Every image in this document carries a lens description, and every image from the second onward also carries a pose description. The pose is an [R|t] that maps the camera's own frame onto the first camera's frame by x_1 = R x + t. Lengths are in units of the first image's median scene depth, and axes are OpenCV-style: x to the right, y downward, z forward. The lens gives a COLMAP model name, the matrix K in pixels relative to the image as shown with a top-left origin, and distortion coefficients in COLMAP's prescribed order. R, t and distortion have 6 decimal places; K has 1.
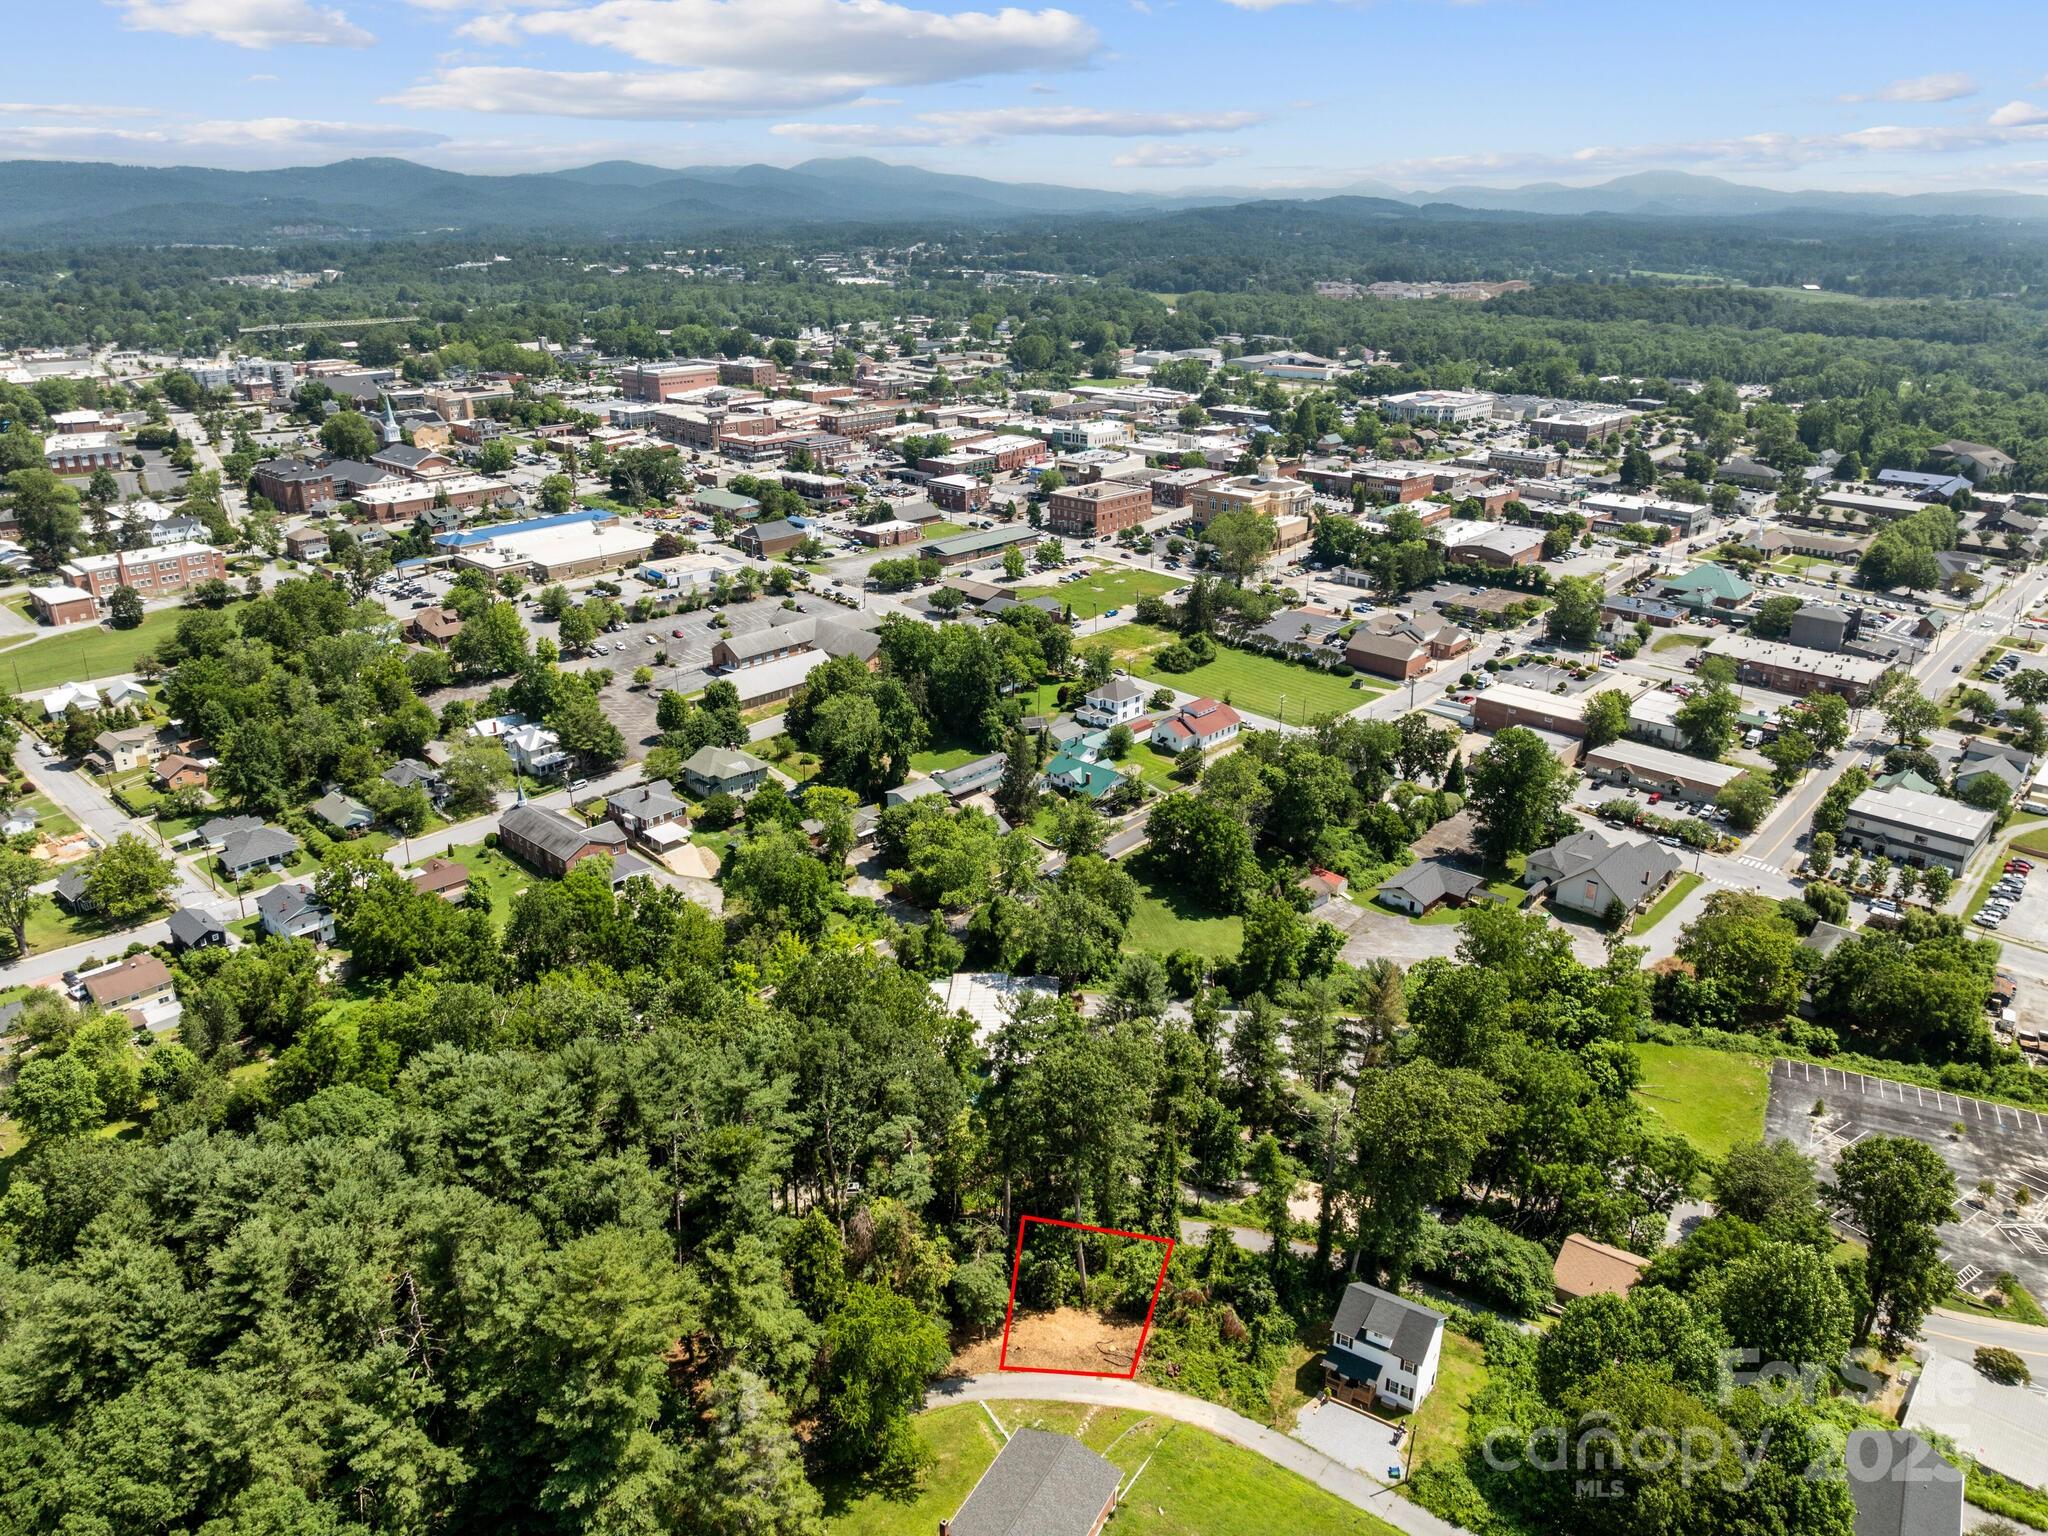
lens RADIAL K [[1448.8, 0, 1024.0], [0, 1448.8, 768.0], [0, 0, 1]] dist [-0.017153, -0.039439]
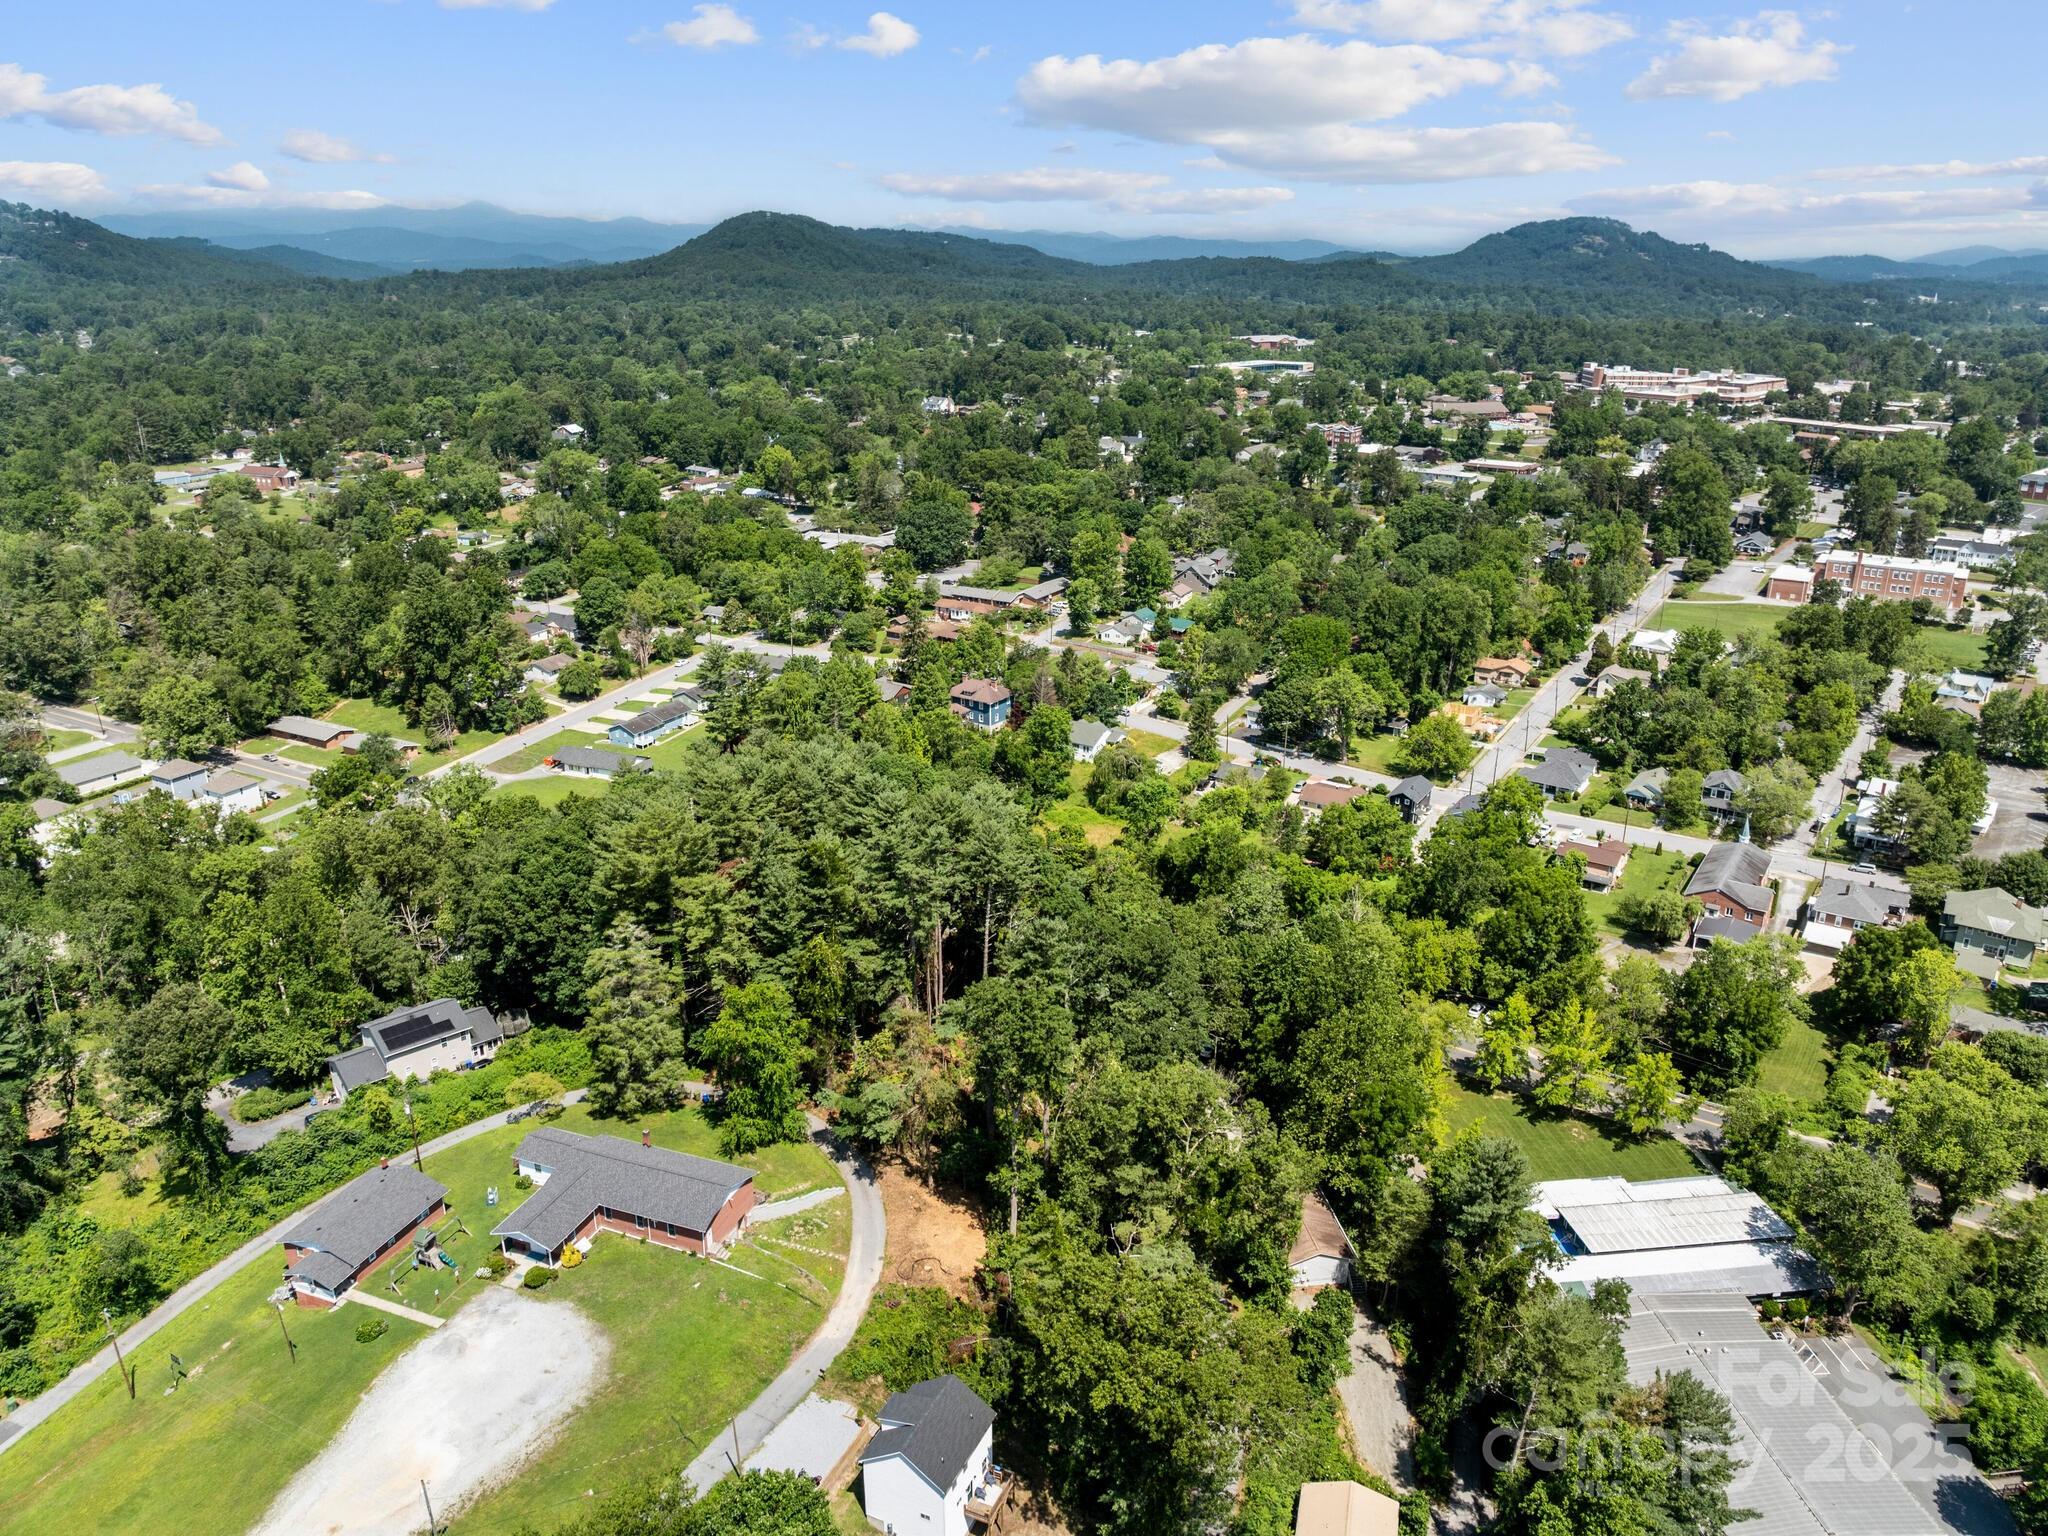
lens RADIAL K [[1448.8, 0, 1024.0], [0, 1448.8, 768.0], [0, 0, 1]] dist [-0.017153, -0.039439]
pose [[0.148485, 0.329641, -0.932357, 0.302125], [-0.360746, 0.895894, 0.259298, -0.063555], [0.920768, 0.297843, 0.251943, 0.243625]]
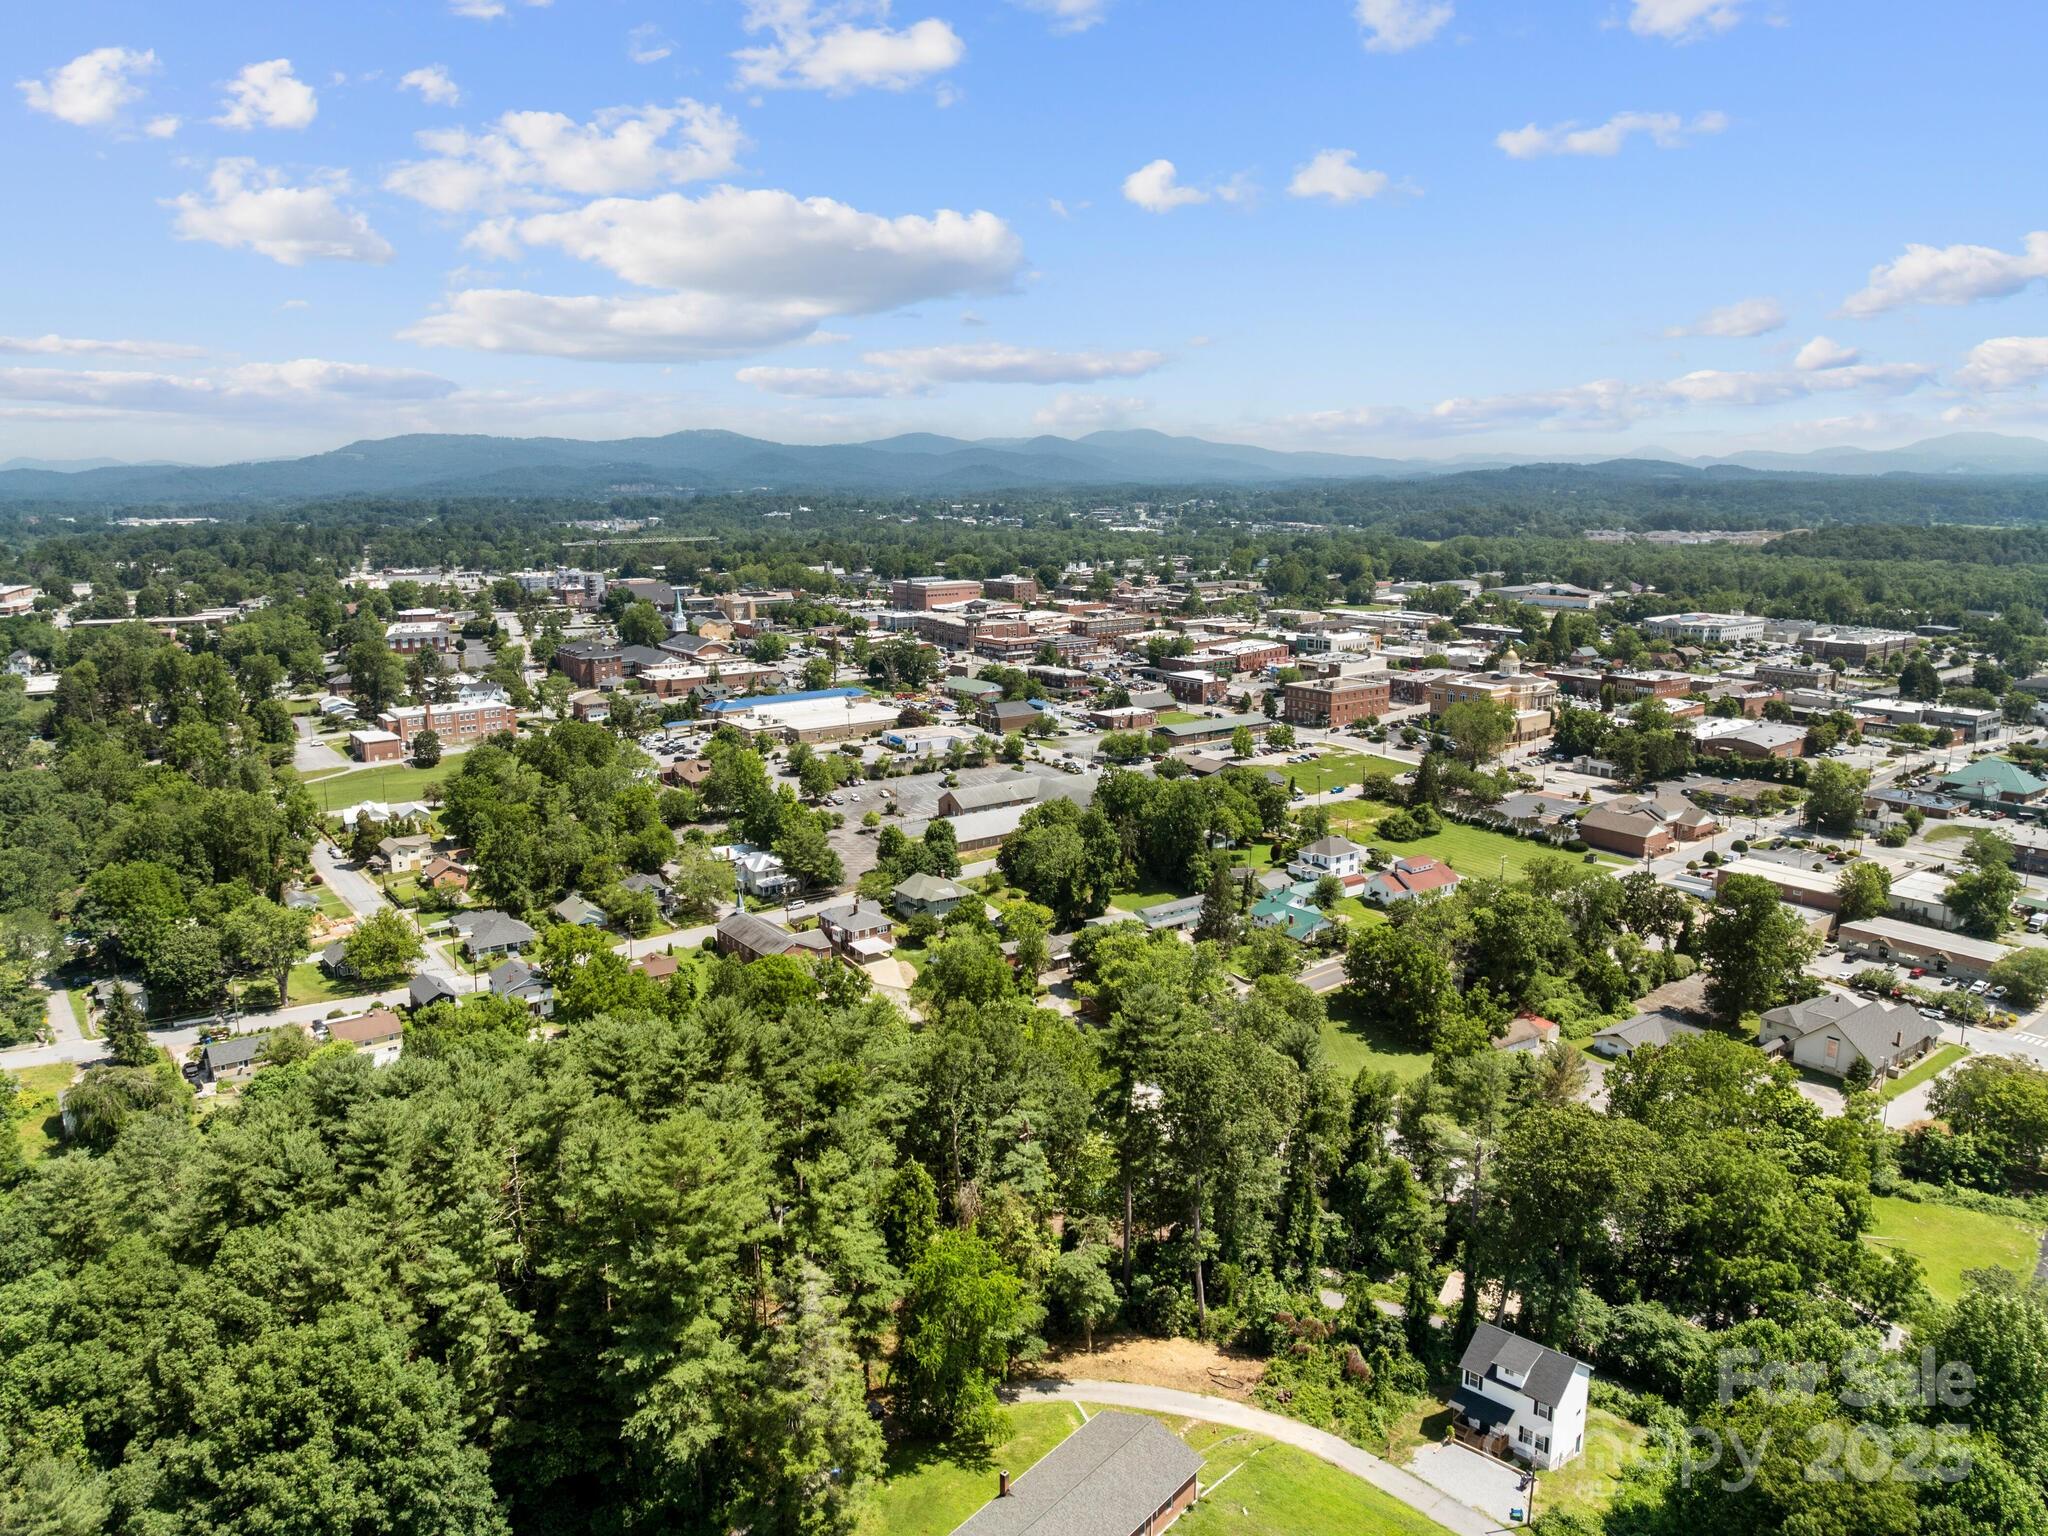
lens RADIAL K [[1448.8, 0, 1024.0], [0, 1448.8, 768.0], [0, 0, 1]] dist [-0.017153, -0.039439]
pose [[0.982811, 0.031149, -0.181967, 0.031568], [-0.062000, 0.984106, -0.166407, 0.060809], [0.173892, 0.174828, 0.969122, -0.001096]]
